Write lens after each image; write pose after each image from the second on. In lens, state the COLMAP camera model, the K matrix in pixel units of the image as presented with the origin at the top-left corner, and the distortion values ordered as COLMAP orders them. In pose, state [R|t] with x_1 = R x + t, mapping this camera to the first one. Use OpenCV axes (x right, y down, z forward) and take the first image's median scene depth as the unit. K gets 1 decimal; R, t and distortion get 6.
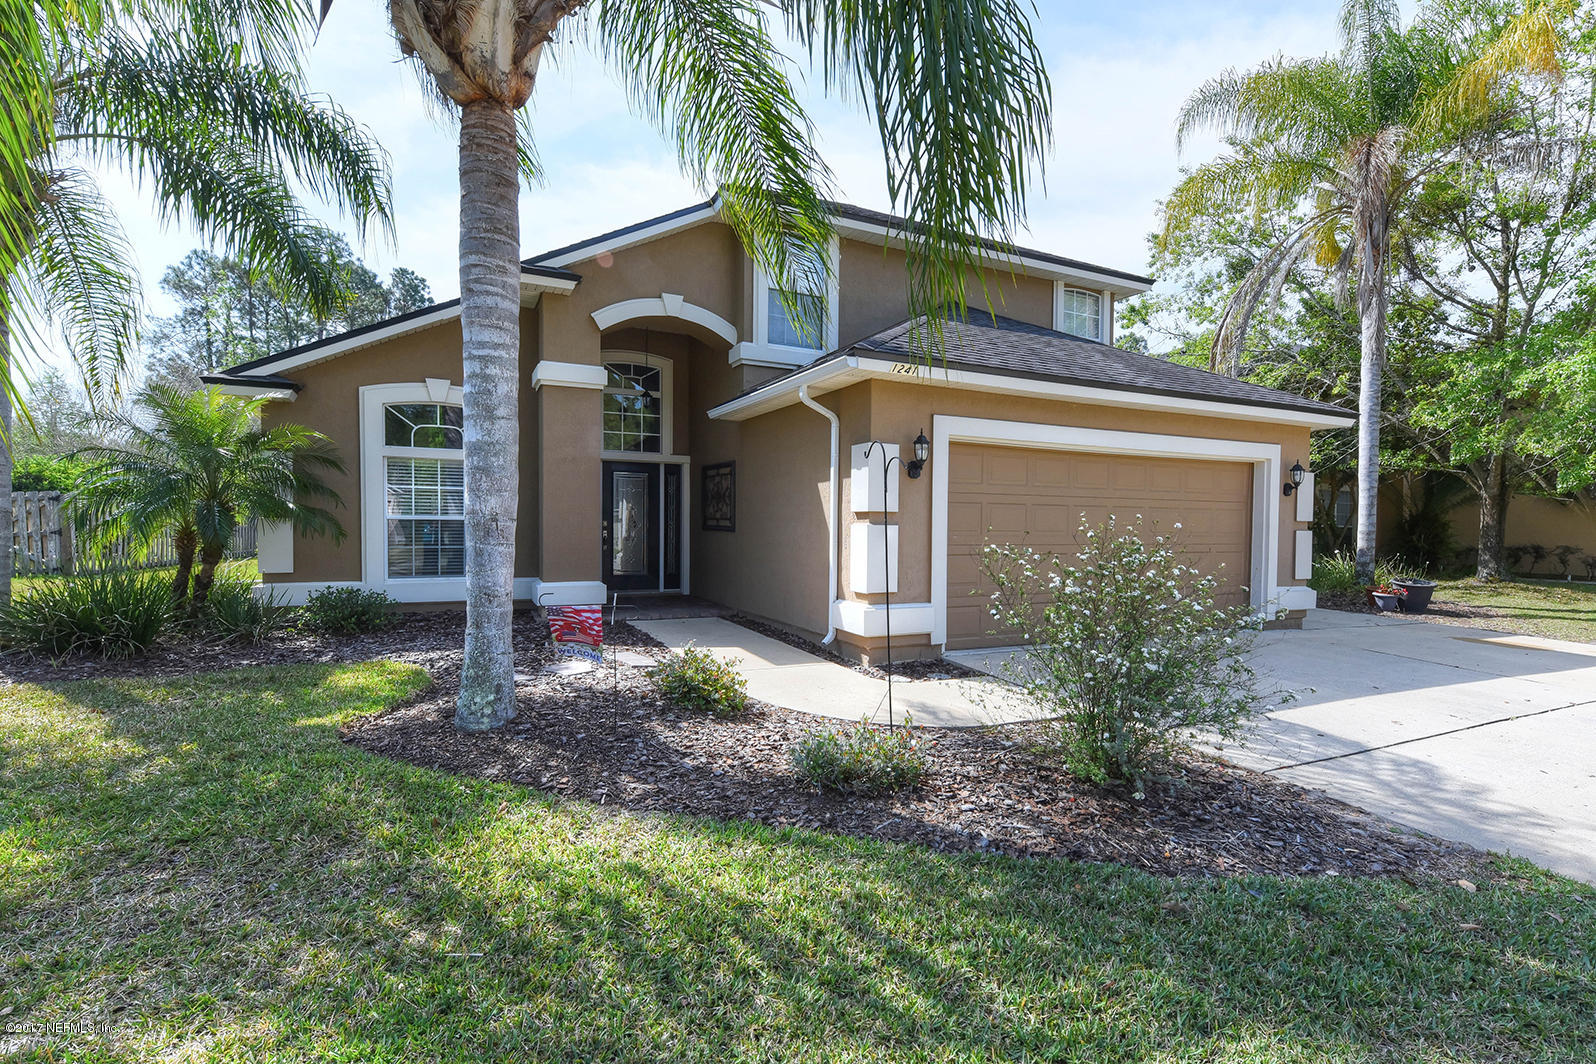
lens RADIAL K [[684.9, 0, 798.5], [0, 684.9, 526.9], [0, 0, 1]] dist [0.000490, -0.000520]
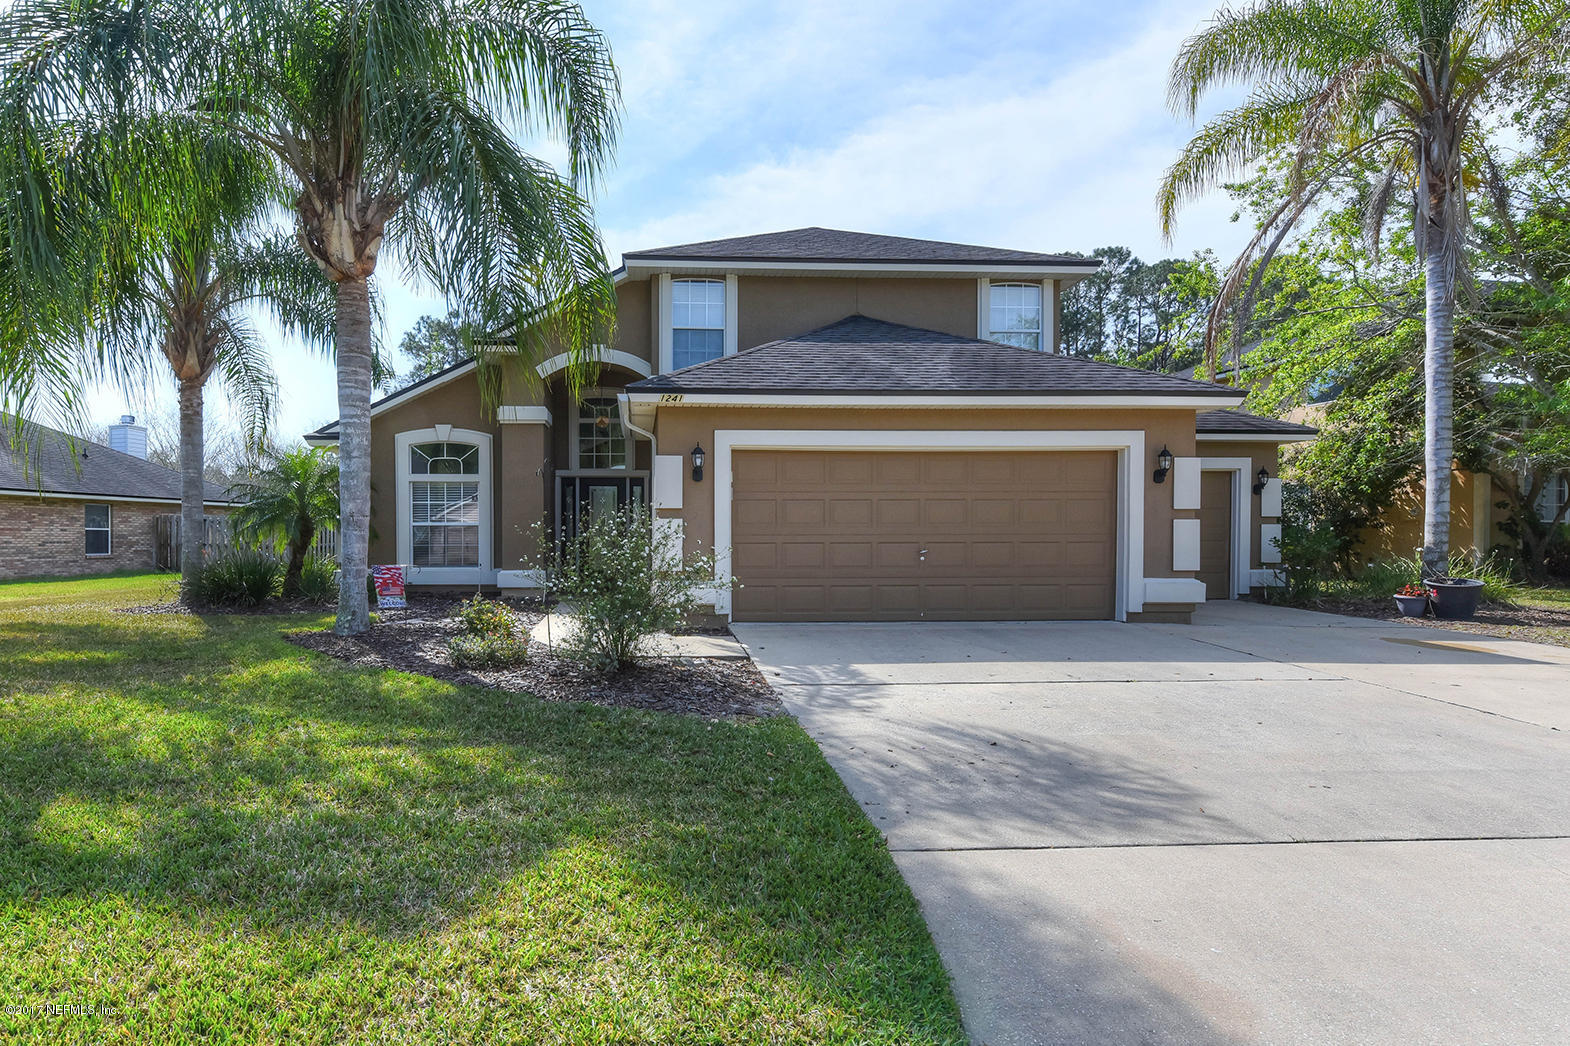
lens RADIAL K [[811.4, 0, 780.2], [0, 811.4, 531.8], [0, 0, 1]] dist [0.002808, 0.000686]
pose [[0.928816, -0.019111, -0.370048, 0.713457], [0.011203, 0.999661, -0.023507, 0.048852], [0.370372, 0.017688, 0.928715, -0.275152]]
